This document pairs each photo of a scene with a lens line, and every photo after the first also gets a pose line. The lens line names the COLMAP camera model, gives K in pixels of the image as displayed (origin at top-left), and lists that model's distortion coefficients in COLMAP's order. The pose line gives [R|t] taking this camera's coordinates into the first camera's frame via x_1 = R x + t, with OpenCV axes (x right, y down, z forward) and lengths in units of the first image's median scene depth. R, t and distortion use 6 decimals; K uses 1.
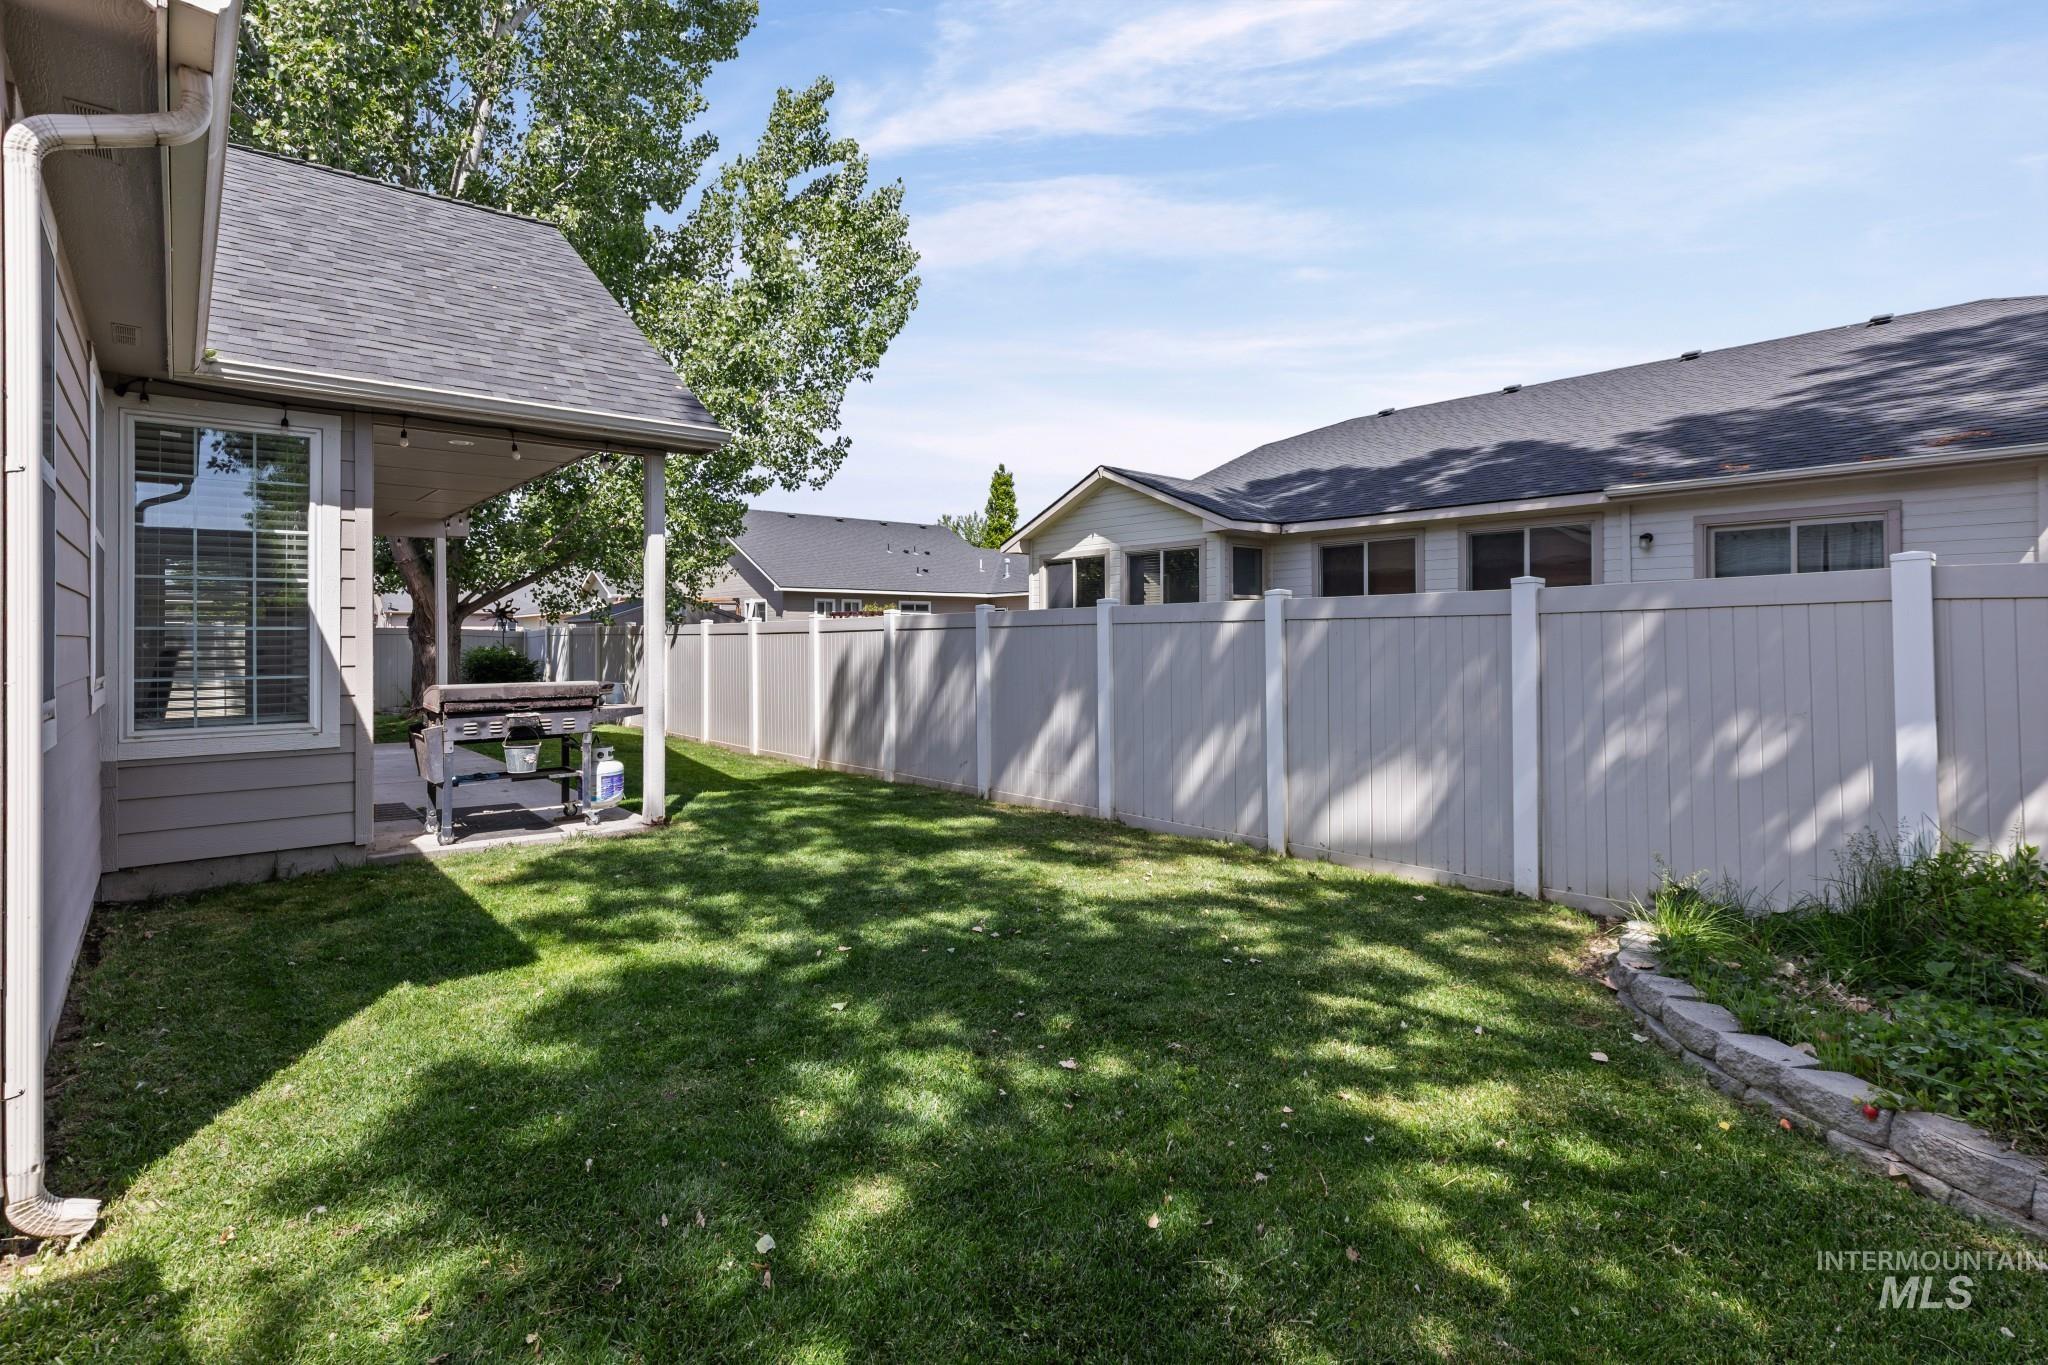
lens RADIAL K [[1001.5, 0, 1023.4], [0, 1001.5, 626.3], [0, 0, 1]] dist [0.002273, 0.000276]
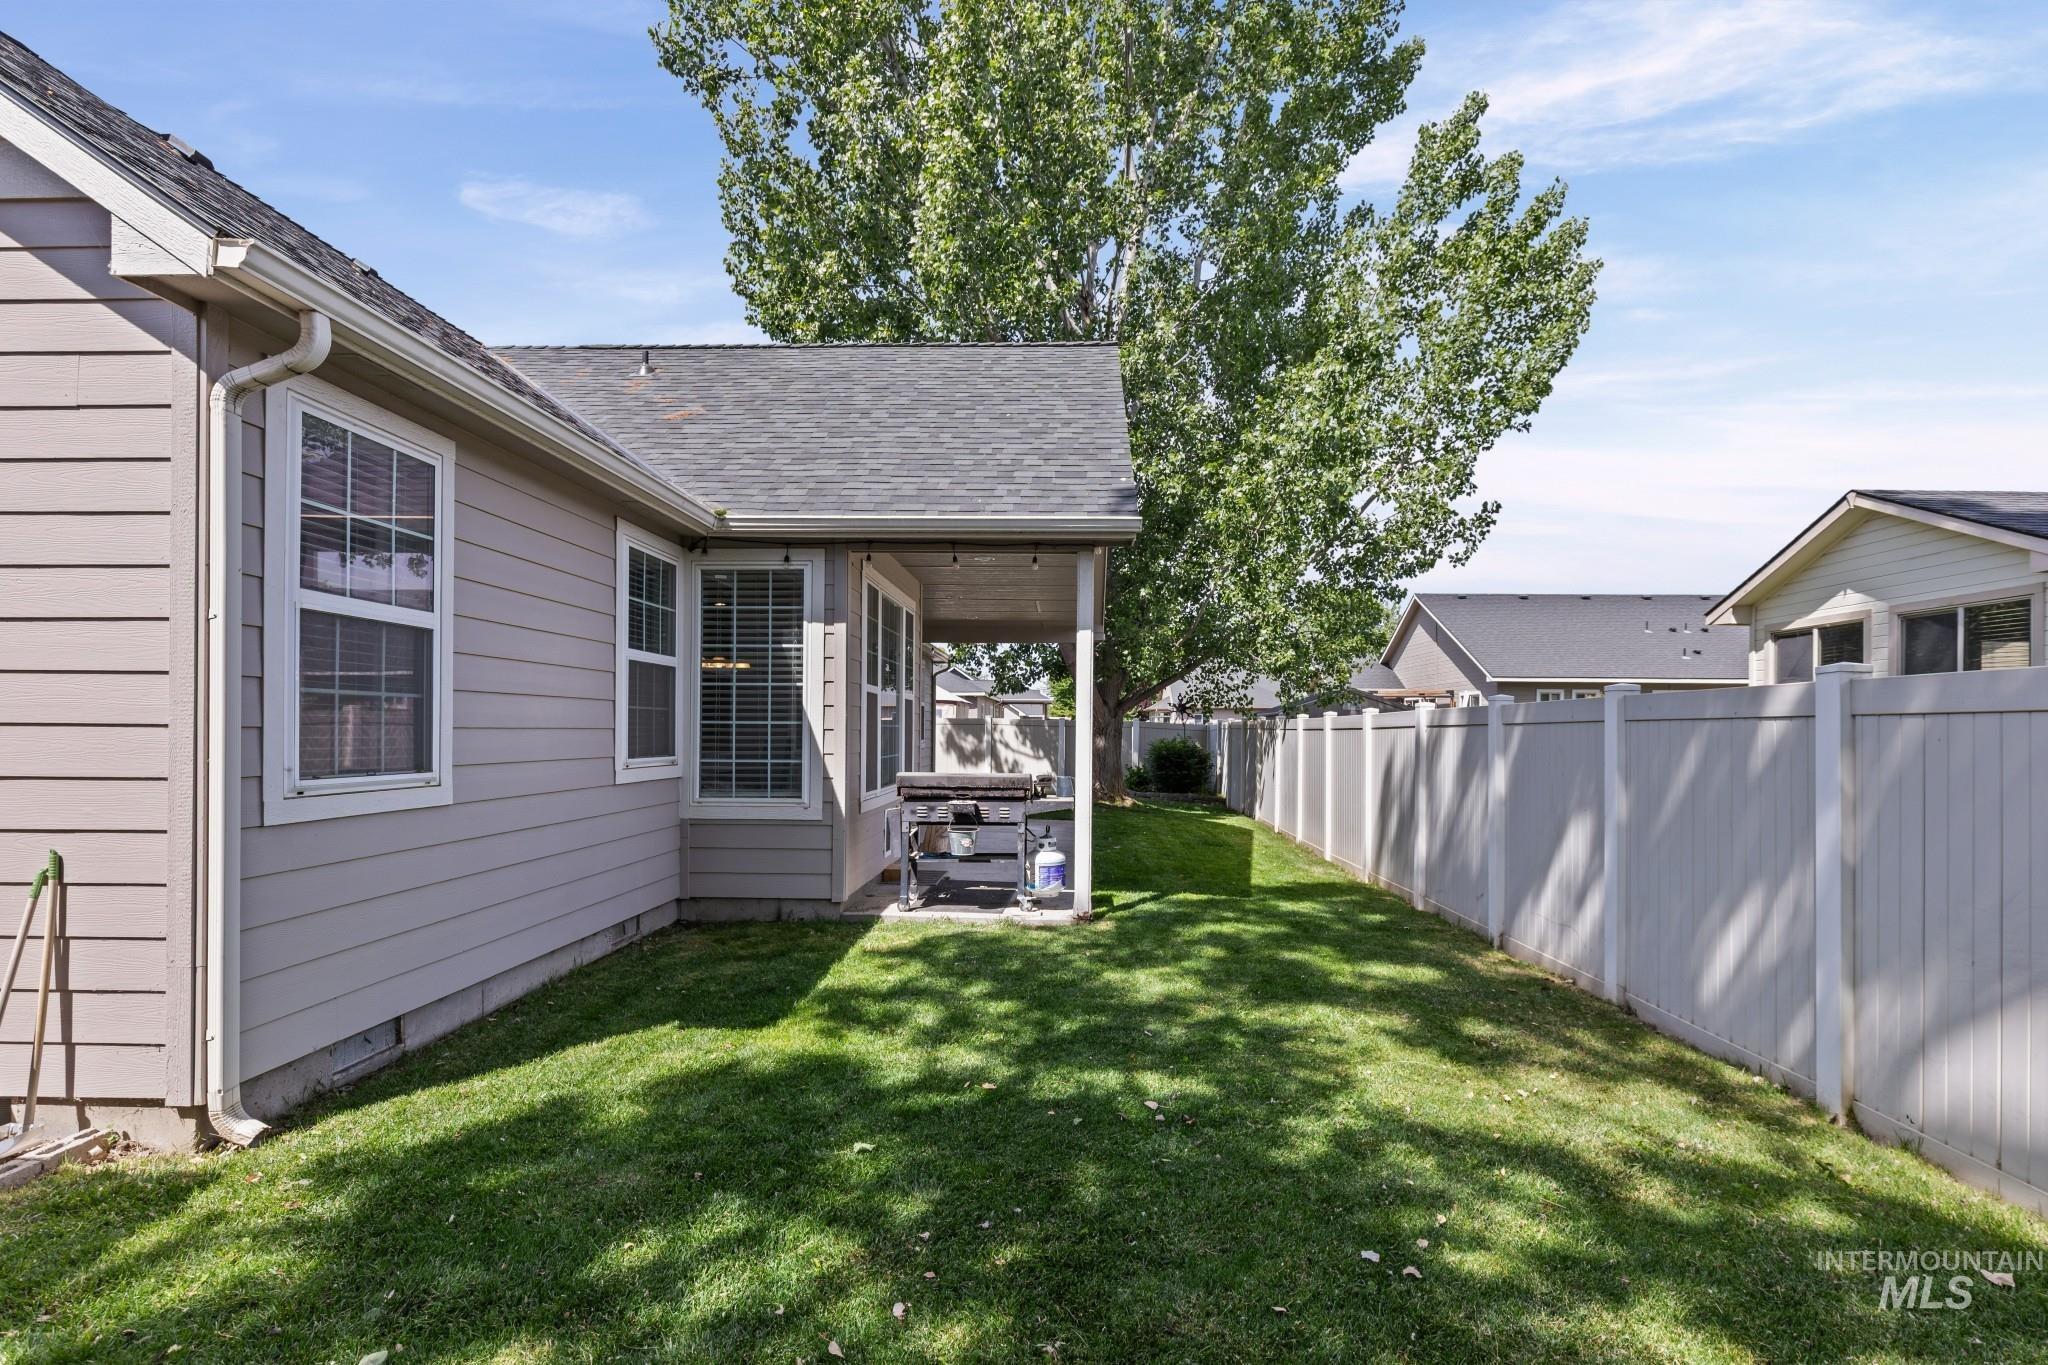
lens RADIAL K [[1001.2, 0, 1027.5], [0, 1001.2, 725.6], [0, 0, 1]] dist [0.001590, -0.001150]
pose [[0.735792, 0.006934, -0.677172, 0.274799], [-0.002947, 0.999971, 0.007038, -0.003167], [0.677201, -0.003183, 0.735791, 0.228714]]
